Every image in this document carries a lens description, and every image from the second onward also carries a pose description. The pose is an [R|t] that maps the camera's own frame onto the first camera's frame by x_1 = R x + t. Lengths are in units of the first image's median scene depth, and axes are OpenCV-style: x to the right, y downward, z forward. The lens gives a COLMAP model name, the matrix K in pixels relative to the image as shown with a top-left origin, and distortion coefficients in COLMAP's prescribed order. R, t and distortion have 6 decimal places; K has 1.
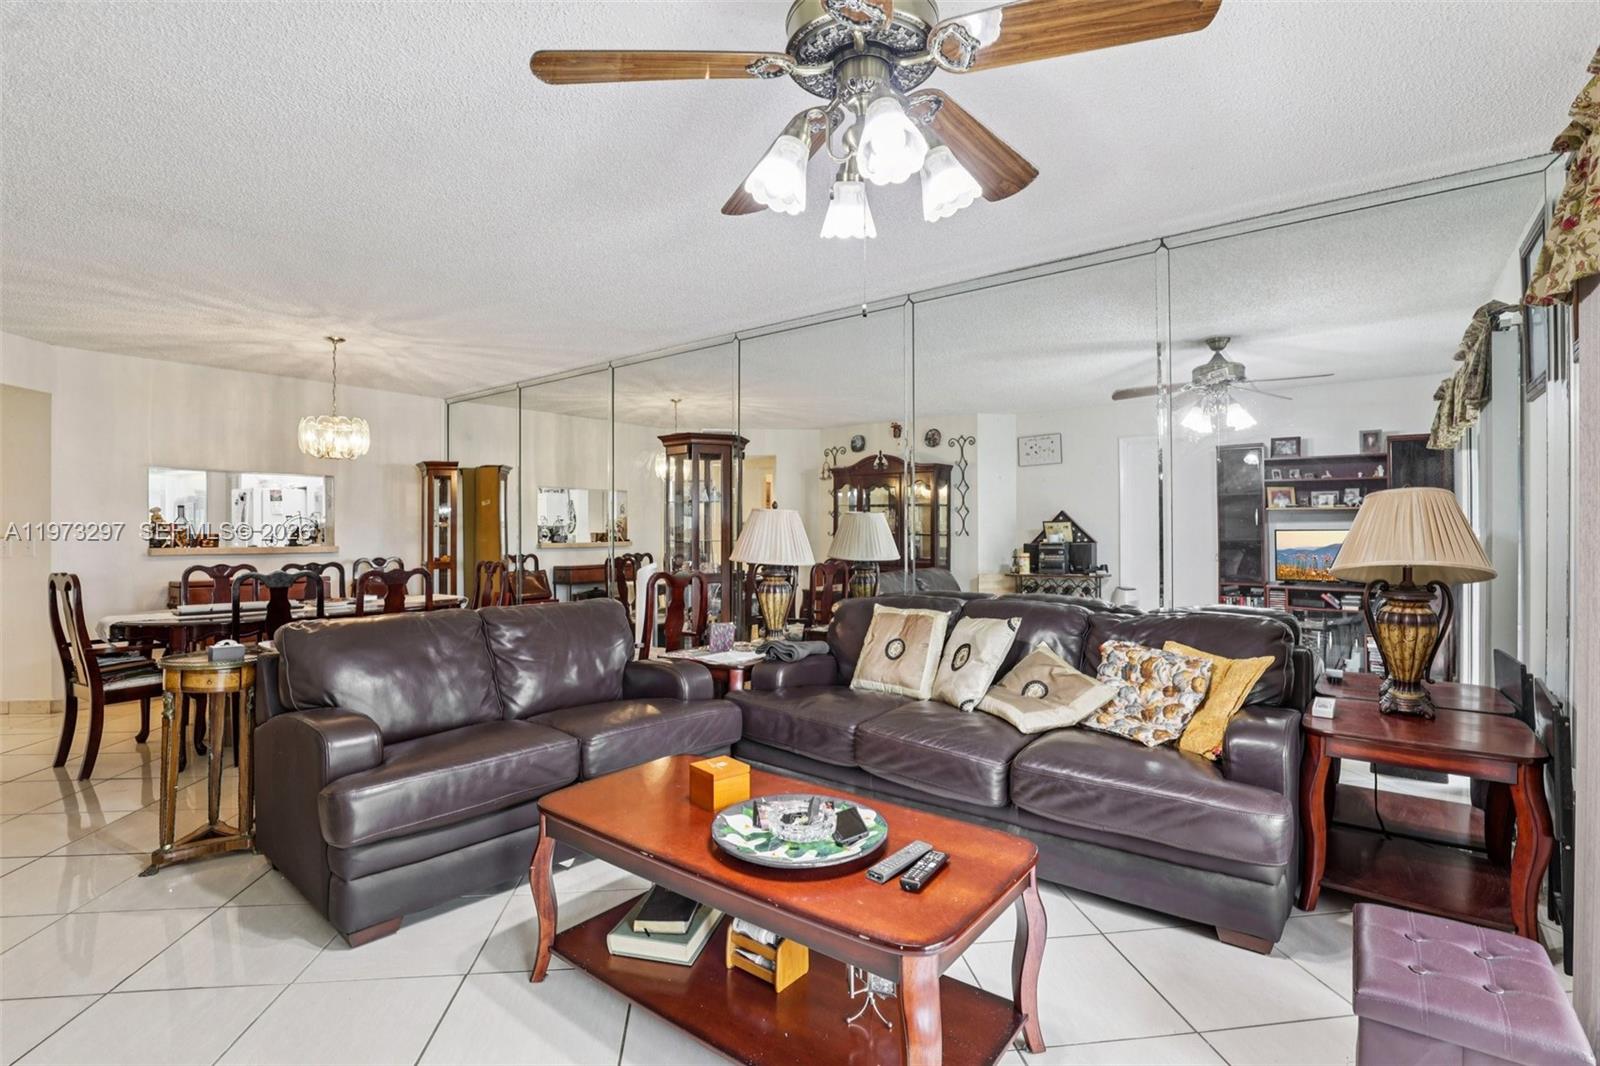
lens RADIAL K [[750.7, 0, 799.6], [0, 750.7, 539.5], [0, 0, 1]] dist [-0.032760, 0.006613]
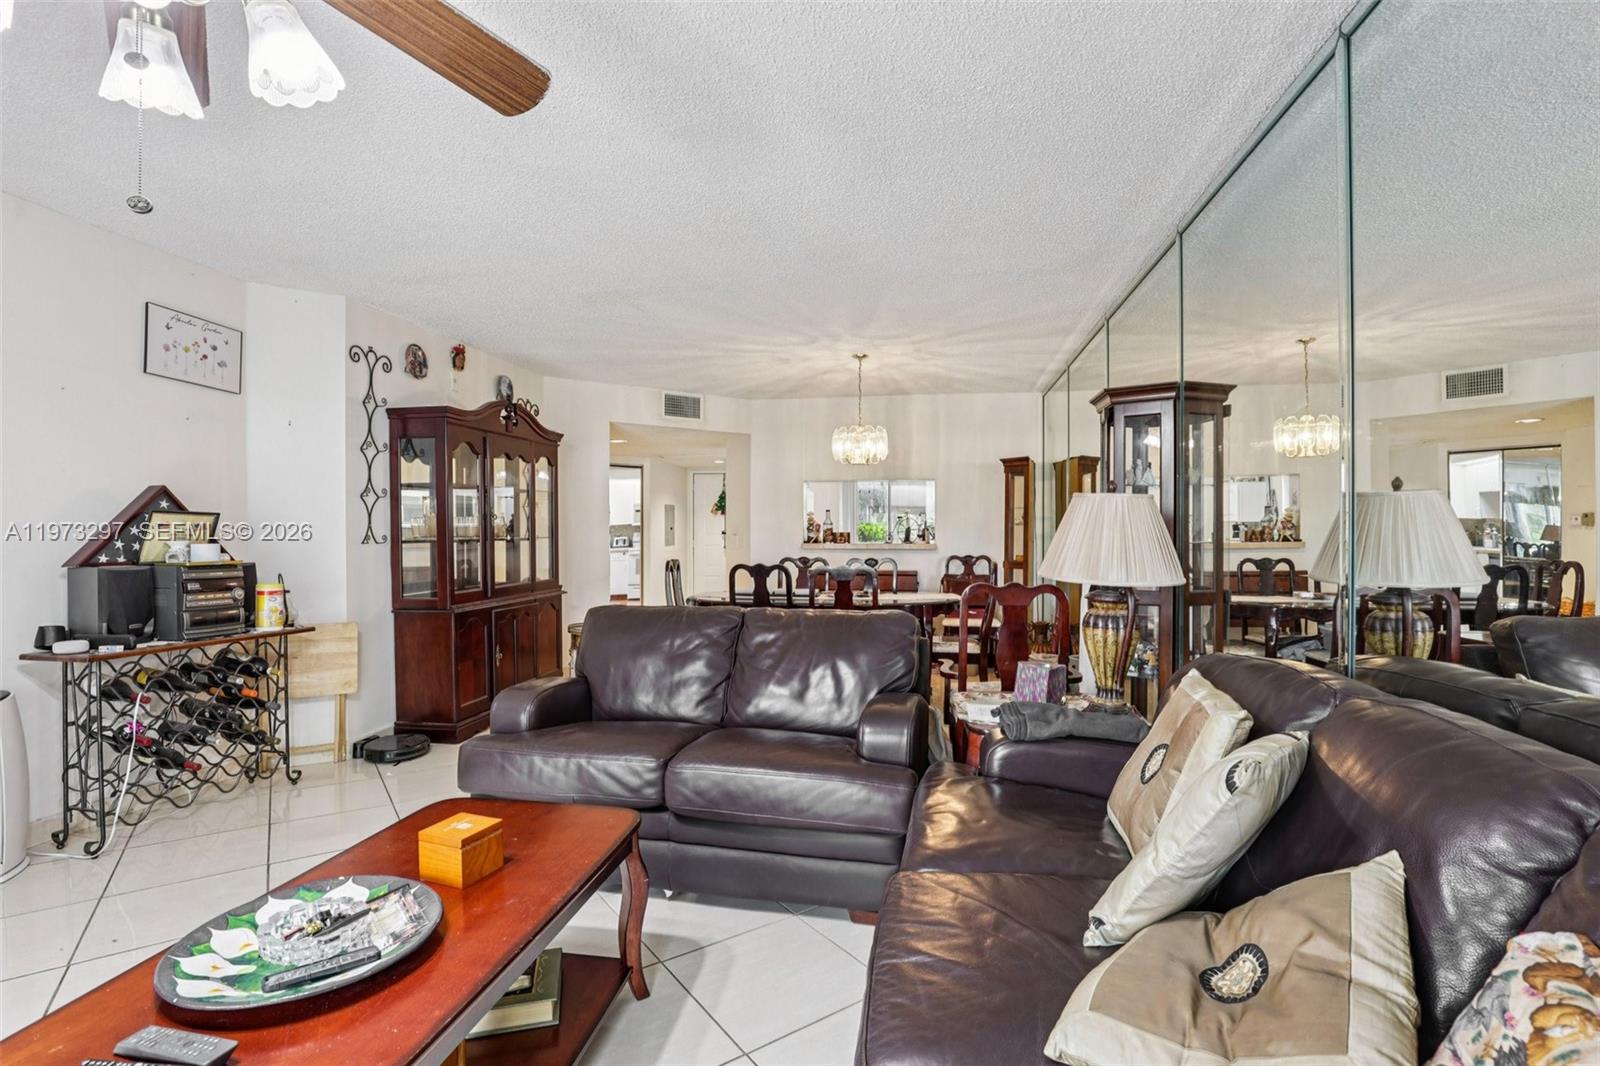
lens RADIAL K [[750.7, 0, 811.2], [0, 750.7, 532.9], [0, 0, 1]] dist [-0.032760, 0.006613]
pose [[0.484820, 0.001502, -0.874613, 0.285790], [-0.007036, 0.999973, -0.002183, -0.003692], [0.874586, 0.007212, 0.484817, 0.360192]]
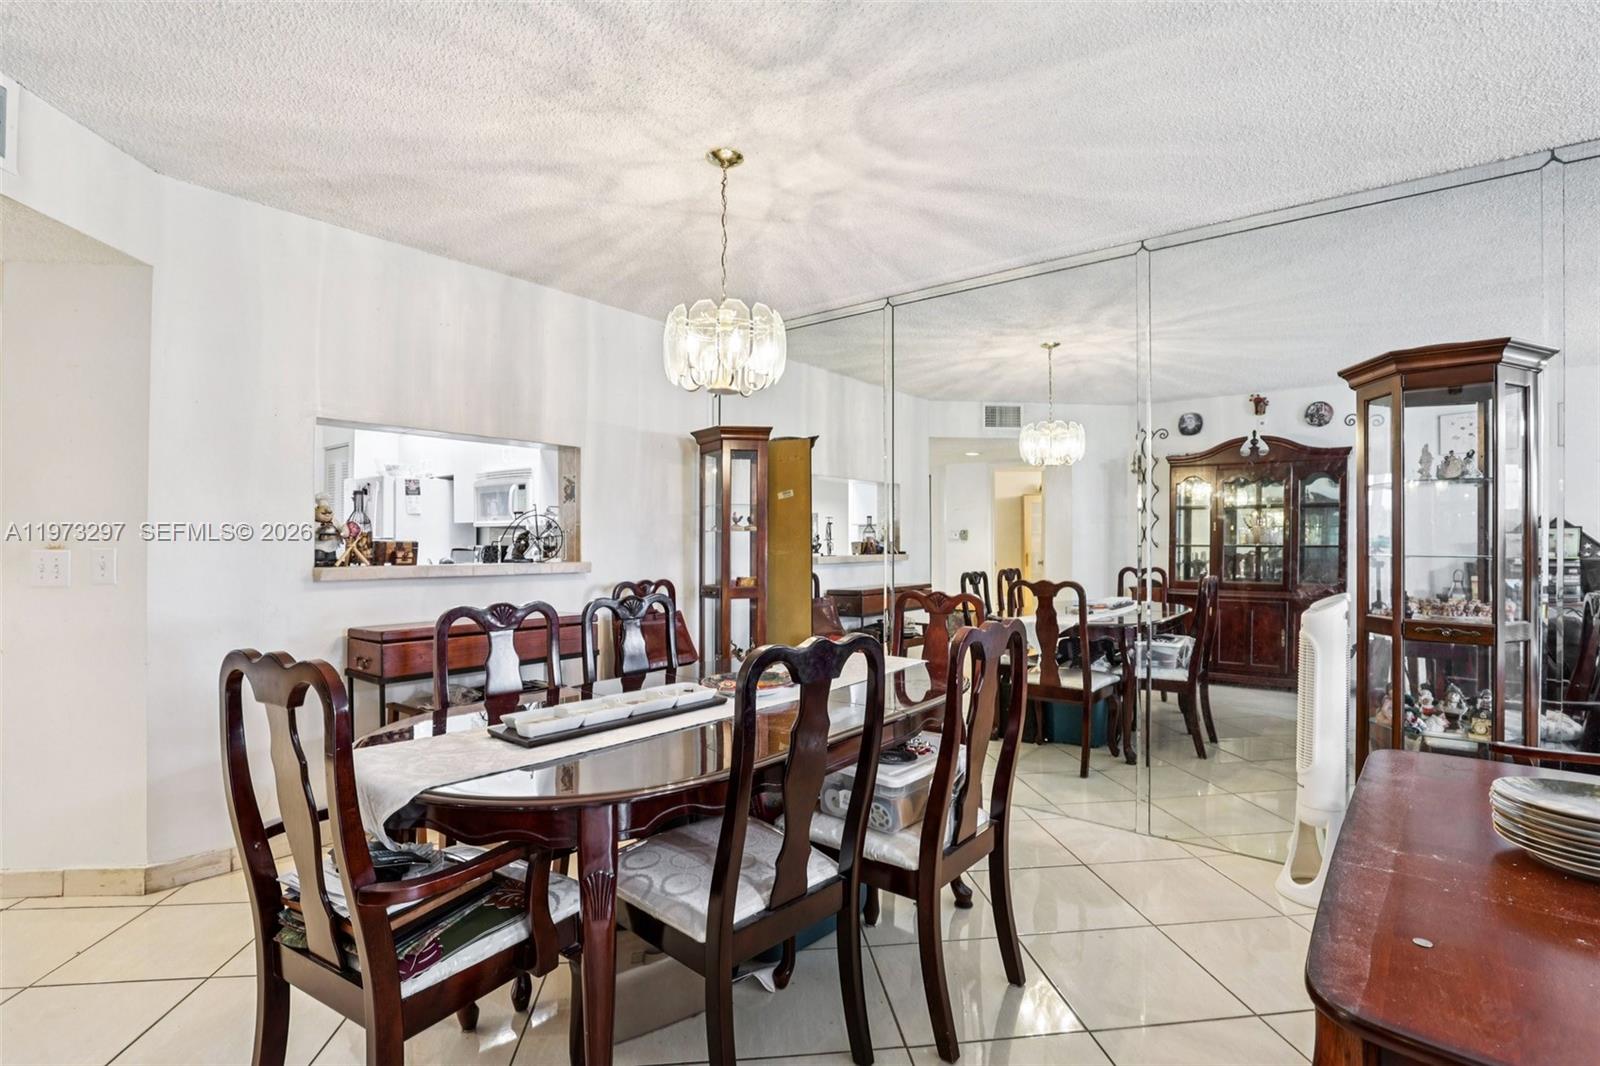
lens RADIAL K [[750.7, 0, 794.2], [0, 750.7, 541.8], [0, 0, 1]] dist [-0.032760, 0.006613]
pose [[0.999957, 0.005105, -0.007737, -0.520651], [-0.005186, 0.999932, -0.010450, -0.002875], [0.007683, 0.010490, 0.999915, 0.448224]]
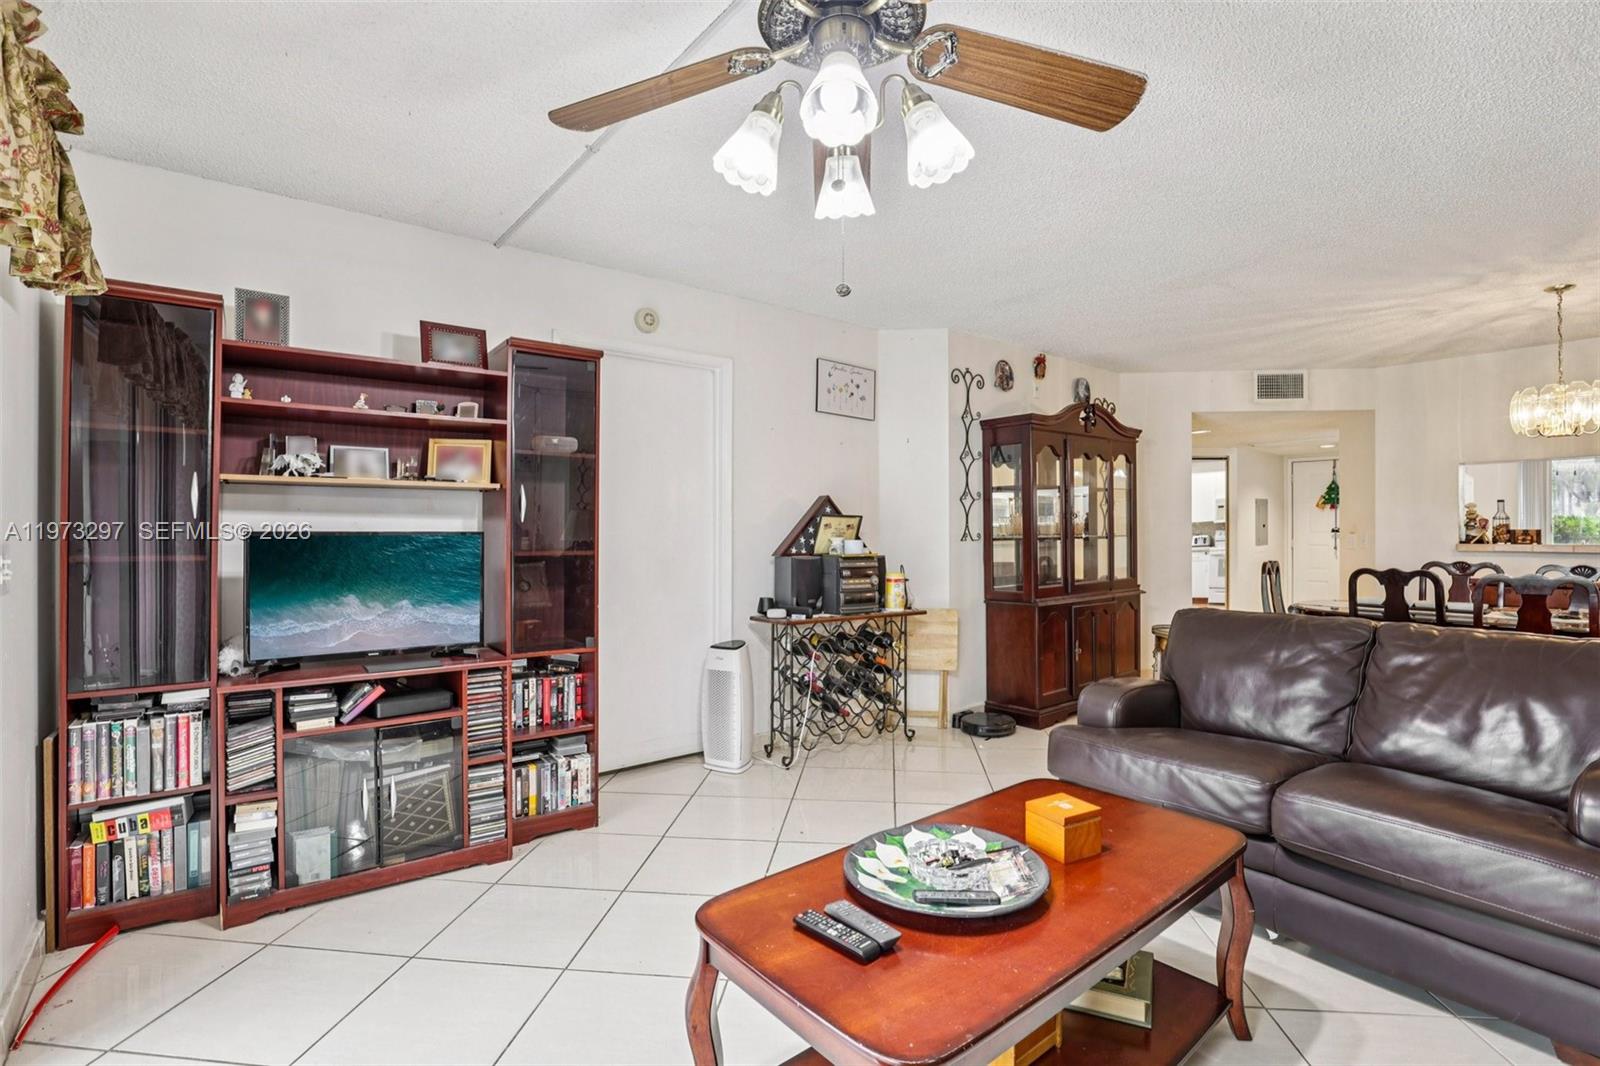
lens RADIAL K [[750.7, 0, 806.4], [0, 750.7, 524.7], [0, 0, 1]] dist [-0.032760, 0.006613]
pose [[-0.221663, -0.006925, -0.975099, 0.296108], [-0.005007, 0.999970, -0.005964, -0.003786], [0.975110, 0.003560, -0.221691, 0.343240]]
